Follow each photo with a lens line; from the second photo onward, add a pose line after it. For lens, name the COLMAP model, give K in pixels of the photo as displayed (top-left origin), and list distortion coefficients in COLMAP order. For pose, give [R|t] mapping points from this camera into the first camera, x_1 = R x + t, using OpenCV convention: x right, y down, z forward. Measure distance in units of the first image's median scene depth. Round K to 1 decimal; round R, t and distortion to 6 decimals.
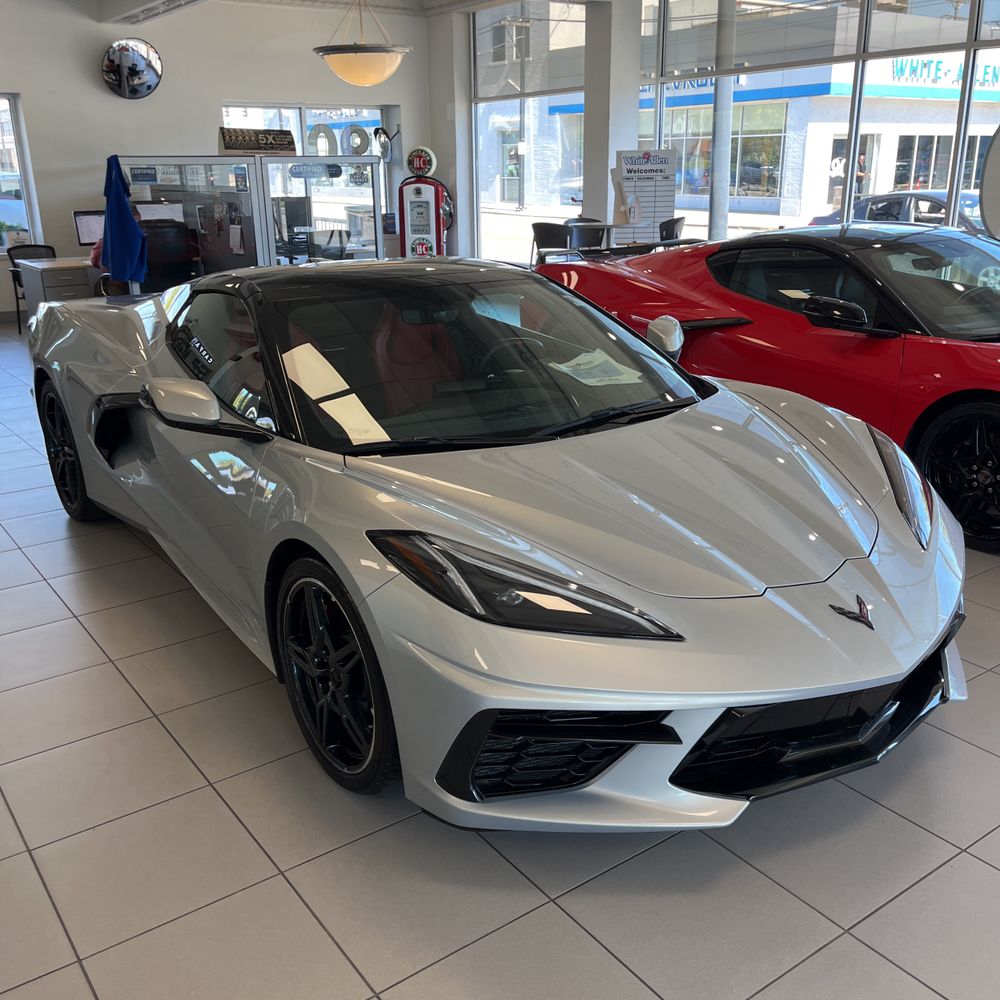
lens RADIAL K [[1016.7, 0, 500.0], [0, 1016.7, 500.0], [0, 0, 1]] dist [0.019126, 0.018570]
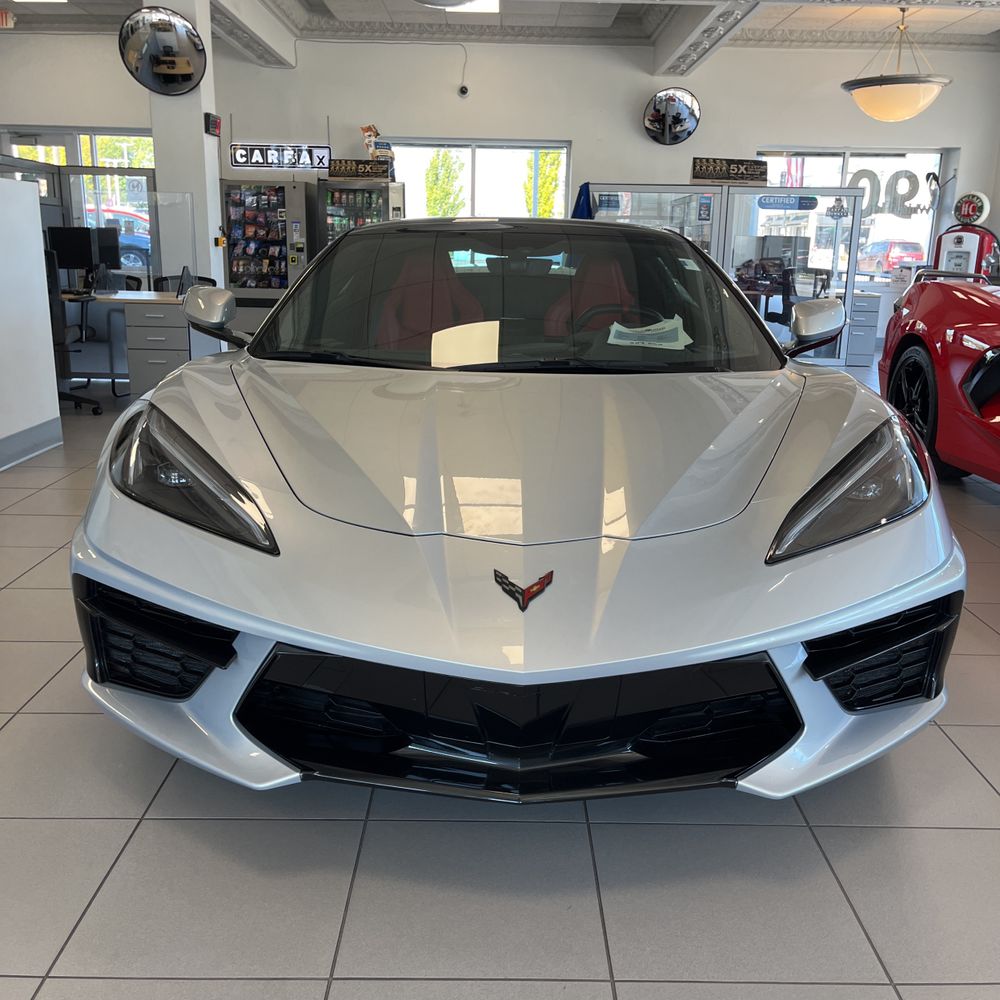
lens RADIAL K [[1016.7, 0, 500.0], [0, 1016.7, 500.0], [0, 0, 1]] dist [0.019126, 0.018570]
pose [[0.813599, 0.169430, -0.556192, 0.147245], [-0.209152, 0.977850, -0.008070, 0.011704], [0.542505, 0.122895, 0.831014, 0.075695]]
